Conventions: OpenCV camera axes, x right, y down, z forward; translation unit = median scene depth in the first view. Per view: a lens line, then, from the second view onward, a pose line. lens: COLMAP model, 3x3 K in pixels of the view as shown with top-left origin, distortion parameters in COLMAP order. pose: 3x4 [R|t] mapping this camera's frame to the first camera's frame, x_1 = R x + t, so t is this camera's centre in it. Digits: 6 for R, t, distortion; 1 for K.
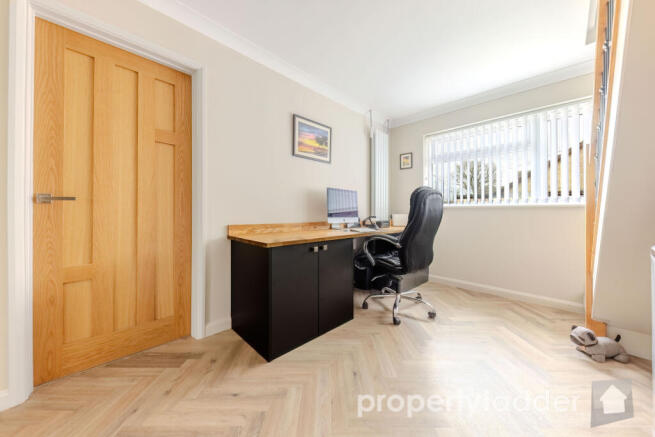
lens RADIAL K [[230.4, 0, 327.6], [0, 230.4, 216.0], [0, 0, 1]] dist [-0.001055, -0.000240]
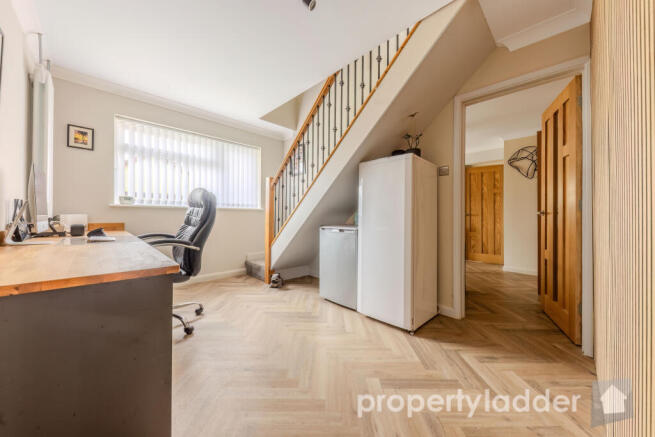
lens RADIAL K [[230.4, 0, 327.6], [0, 230.4, 216.0], [0, 0, 1]] dist [-0.001055, -0.000240]
pose [[0.006348, -0.002136, 0.999978, -0.382519], [-0.003997, 0.999990, 0.002161, -0.005231], [-0.999972, -0.004011, 0.006340, 0.264089]]
